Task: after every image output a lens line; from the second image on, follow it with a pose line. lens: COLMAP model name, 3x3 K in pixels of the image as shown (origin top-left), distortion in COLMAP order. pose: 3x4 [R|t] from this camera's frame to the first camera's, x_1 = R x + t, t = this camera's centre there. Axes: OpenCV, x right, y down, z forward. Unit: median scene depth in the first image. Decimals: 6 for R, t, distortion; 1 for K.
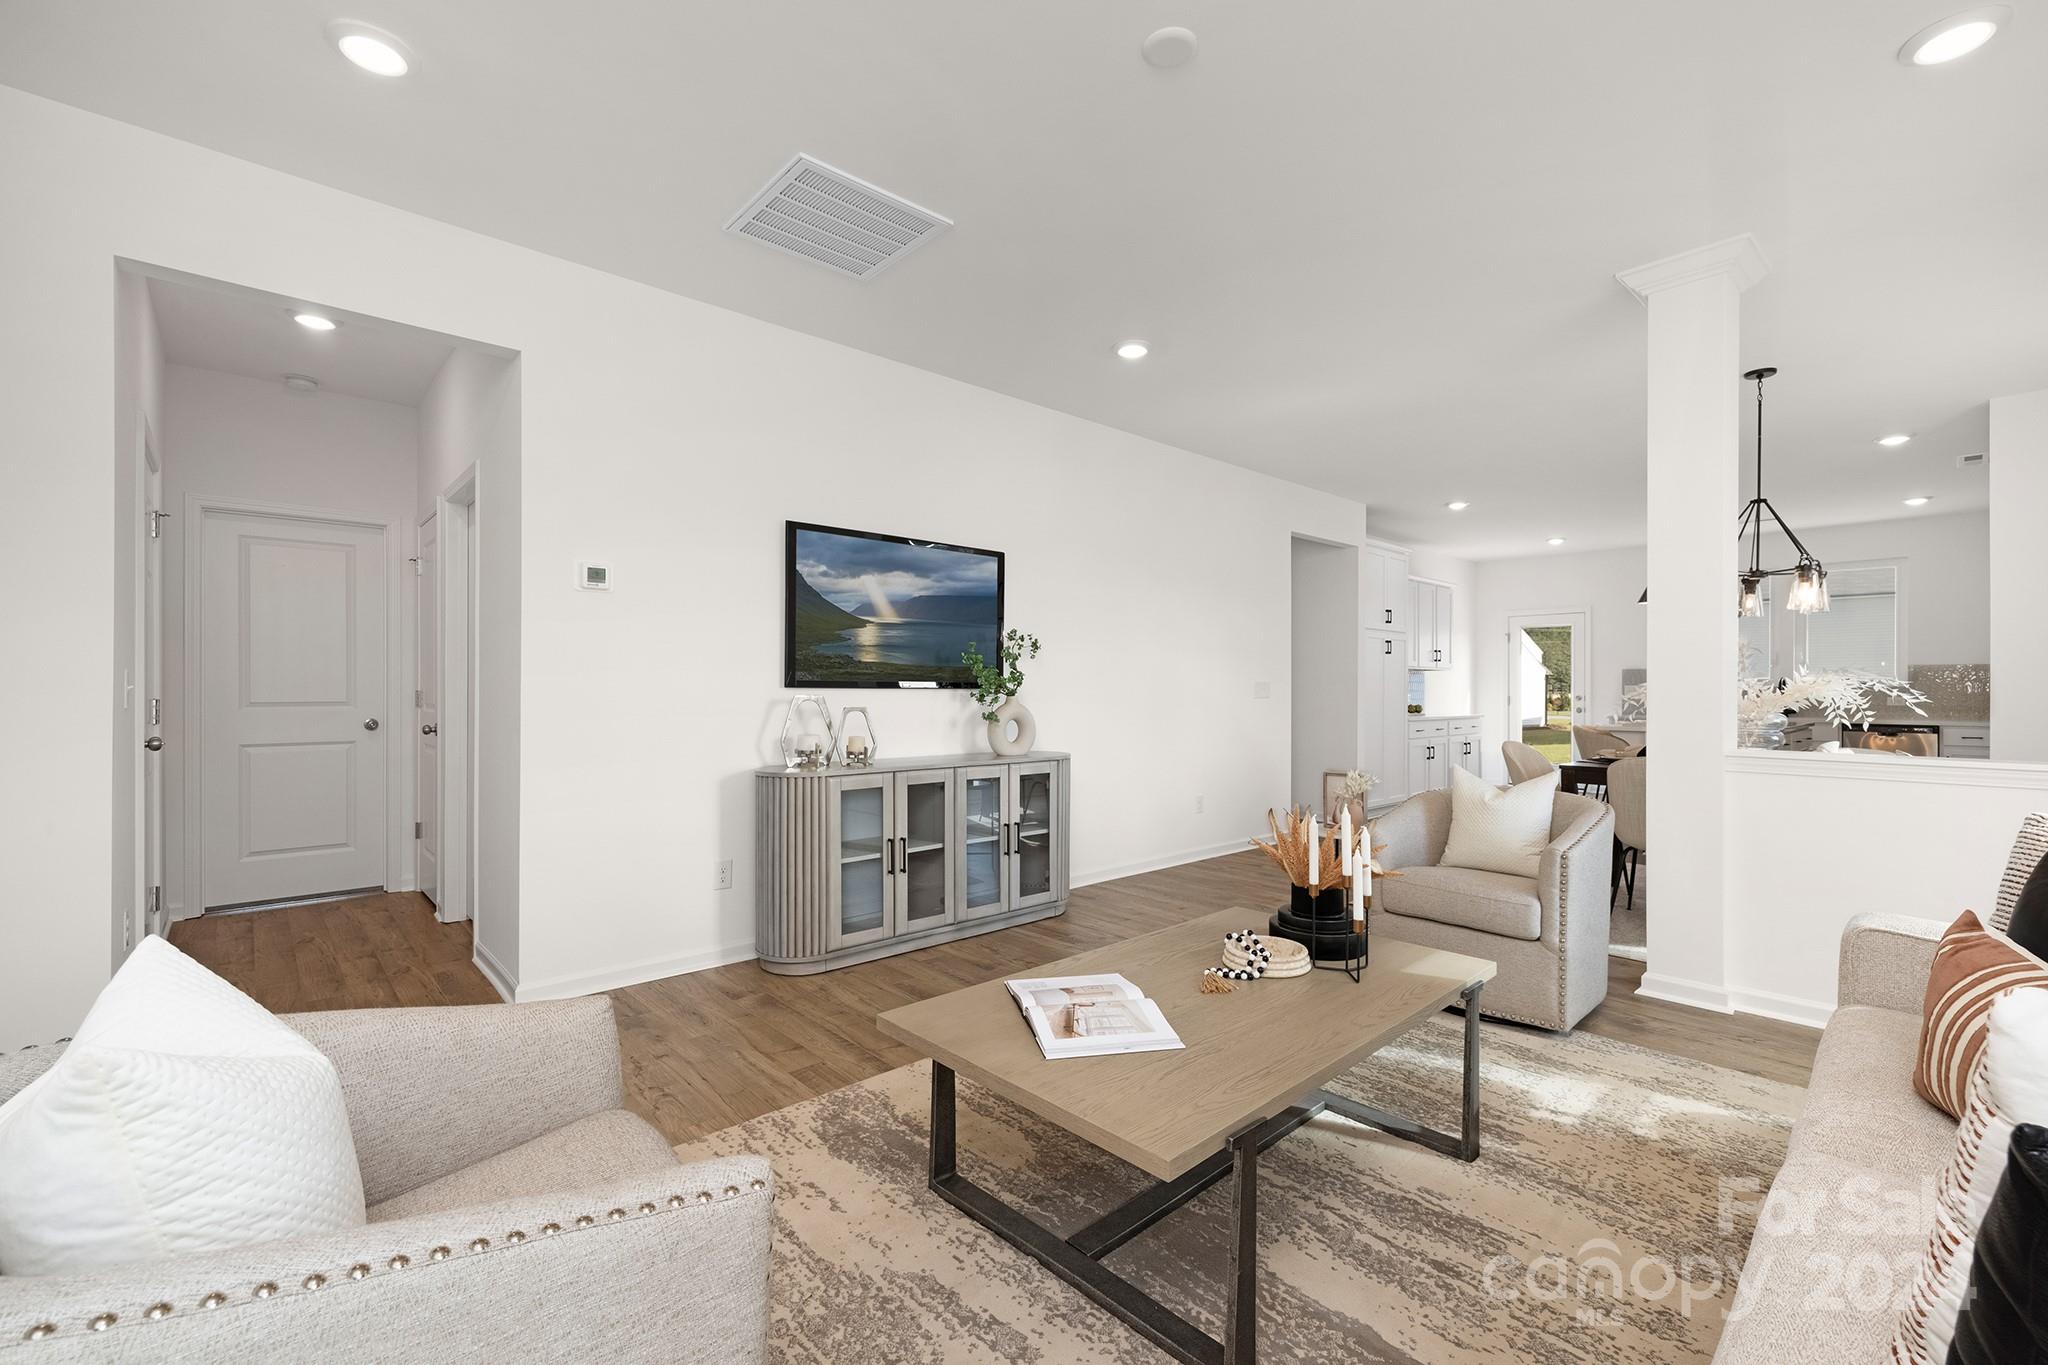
lens RADIAL K [[880.9, 0, 1024.0], [0, 880.9, 682.5], [0, 0, 1]] dist [0.001488, 0.000090]
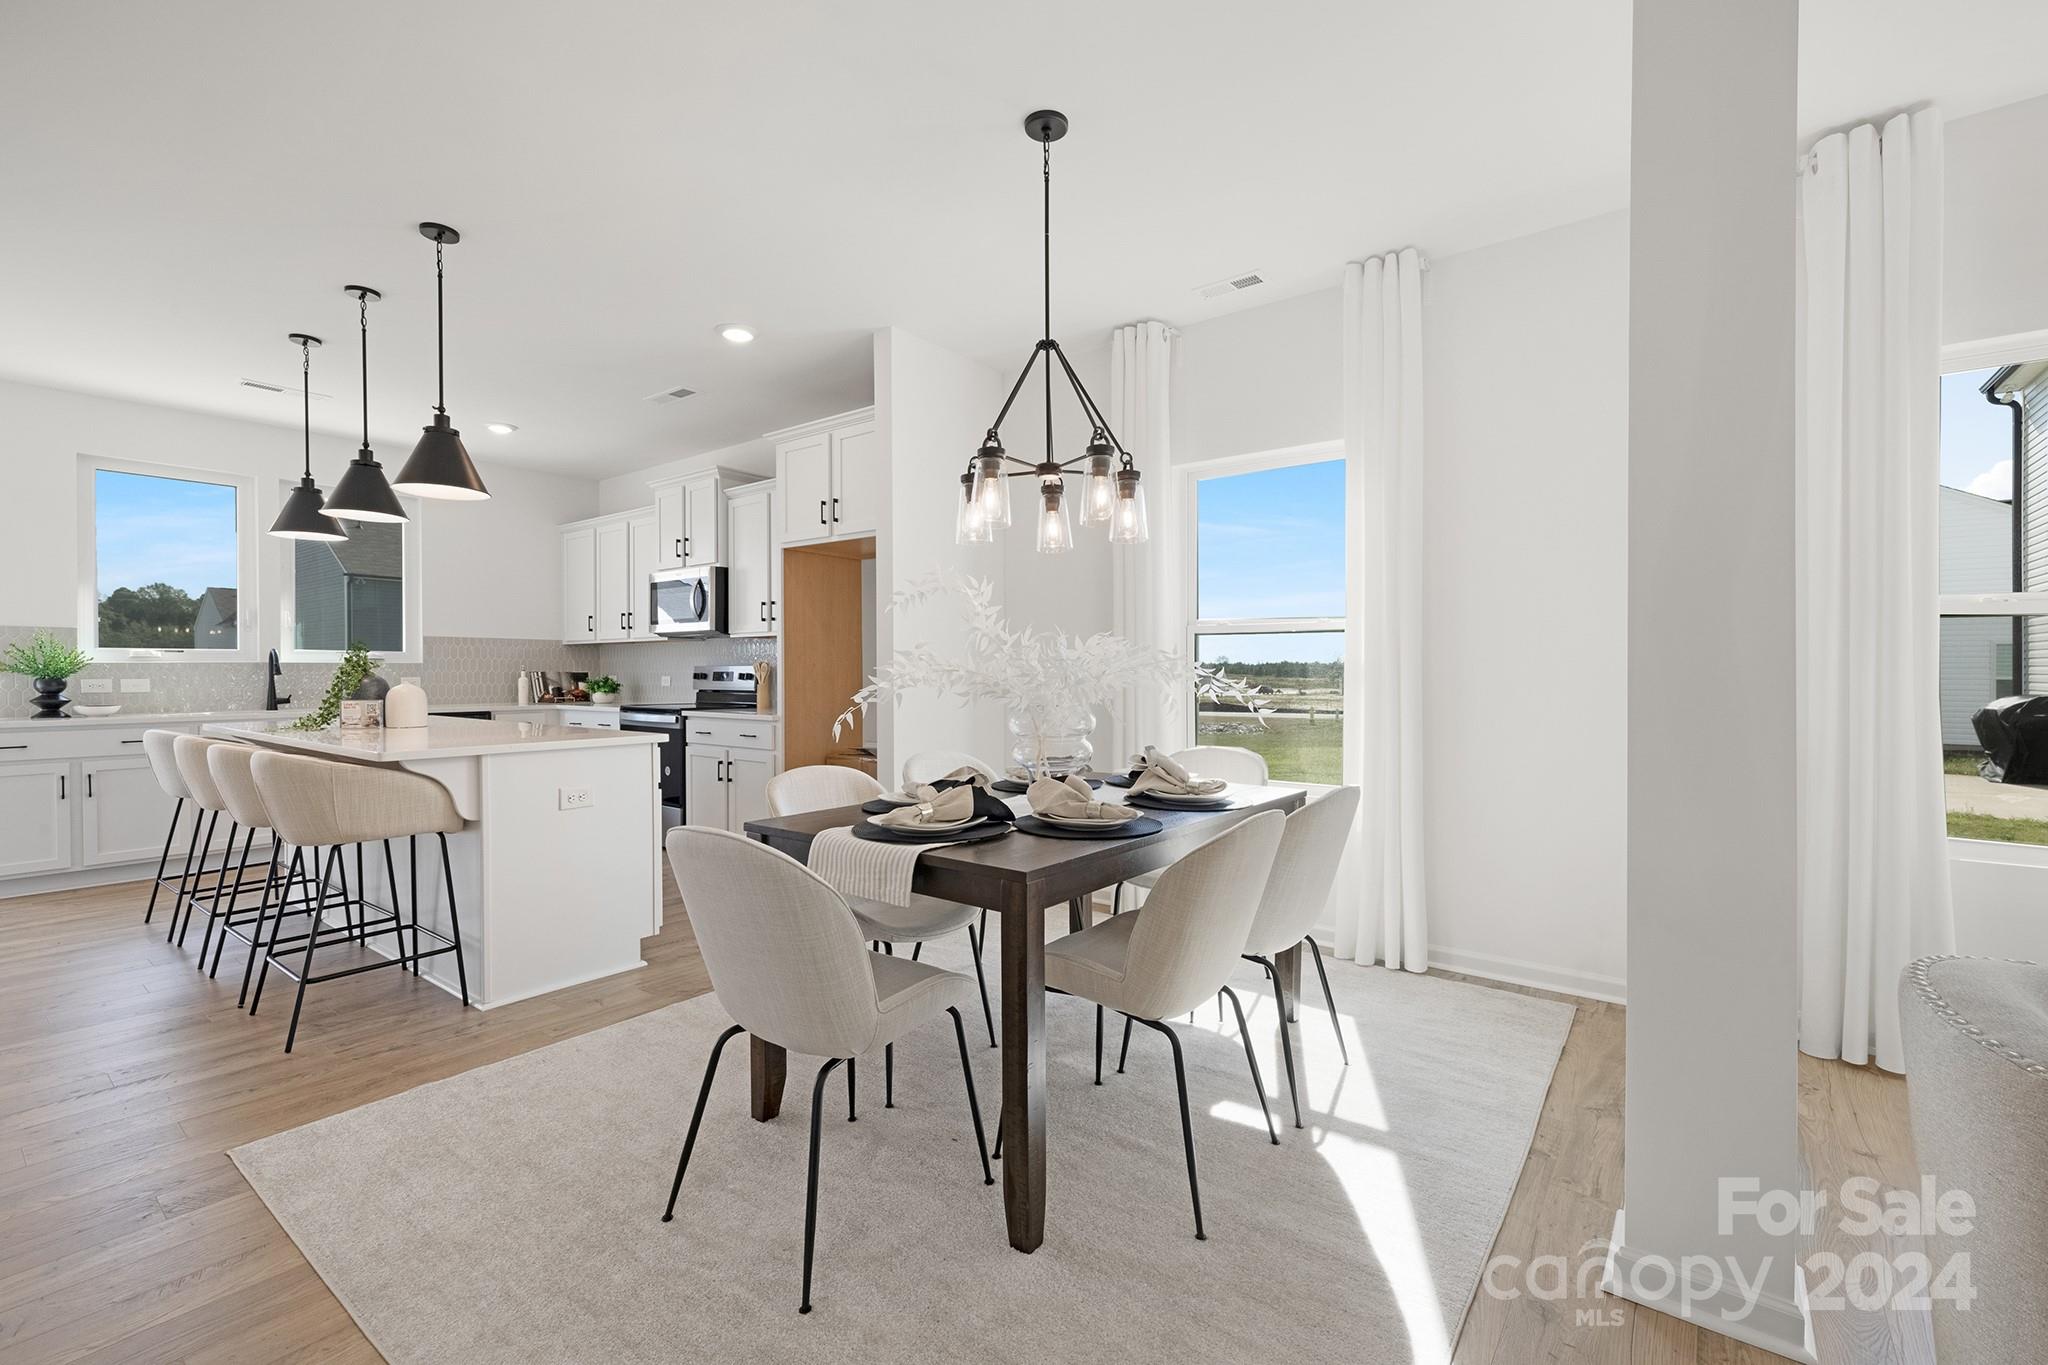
lens RADIAL K [[880.2, 0, 1020.2], [0, 880.2, 700.5], [0, 0, 1]] dist [0.002129, 0.000529]
pose [[-0.166996, -0.031649, 0.985450, 0.290453], [-0.004639, 0.999499, 0.031314, 0.009951], [-0.985947, 0.000658, -0.167059, 1.219386]]
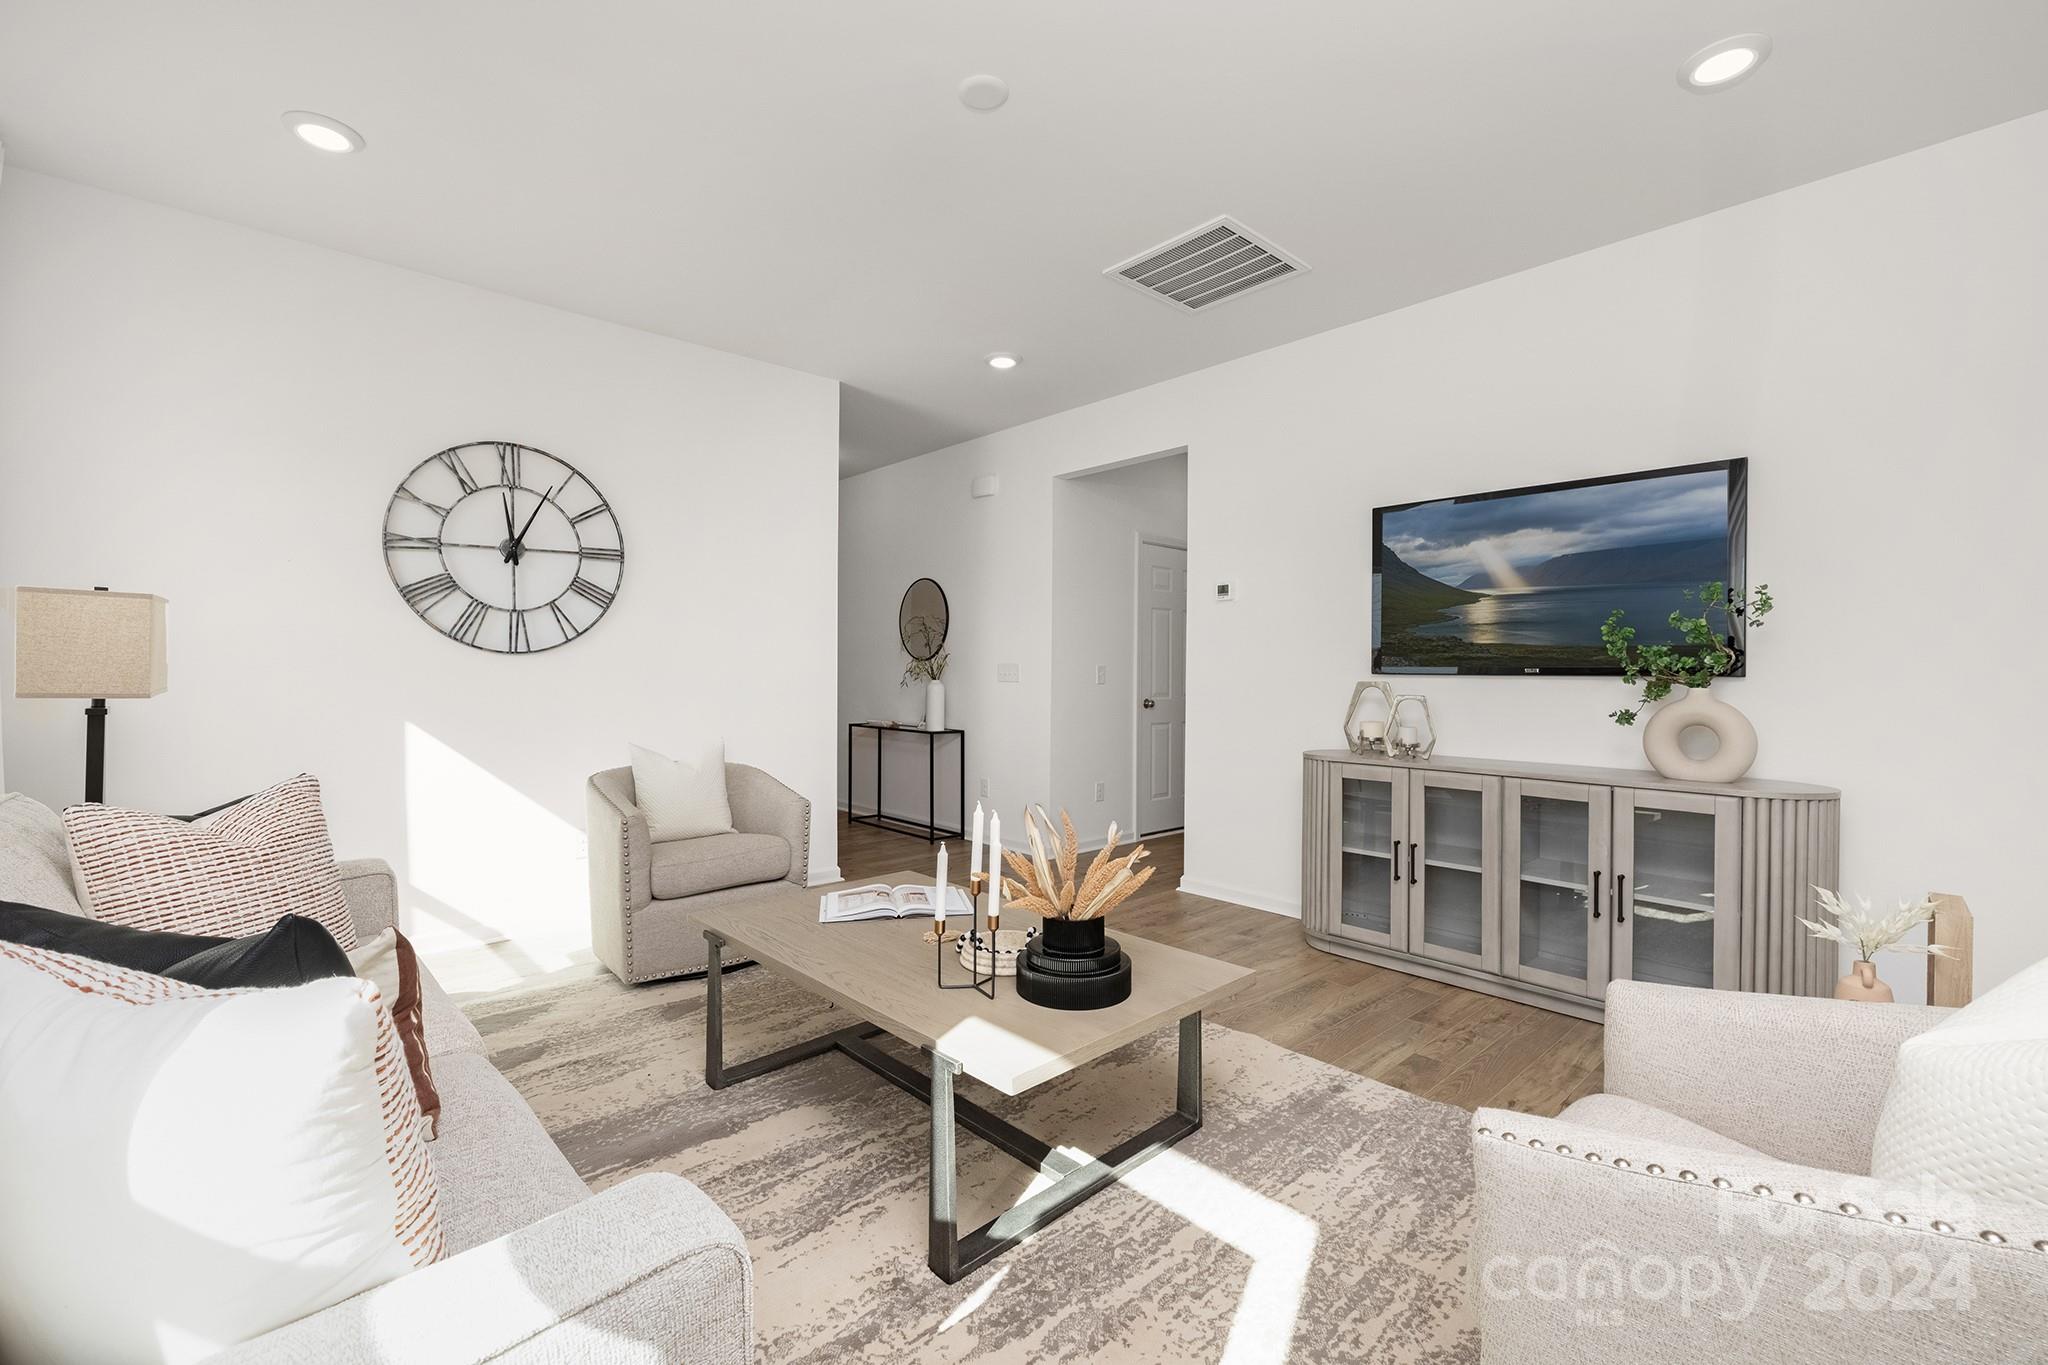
lens RADIAL K [[862.2, 0, 1019.0], [0, 862.2, 673.7], [0, 0, 1]] dist [0.000055, 0.000049]
pose [[0.010663, 0.007509, -0.999915, 0.682729], [-0.001980, 0.999970, 0.007489, 0.001172], [0.999941, 0.001900, 0.010678, 0.568872]]
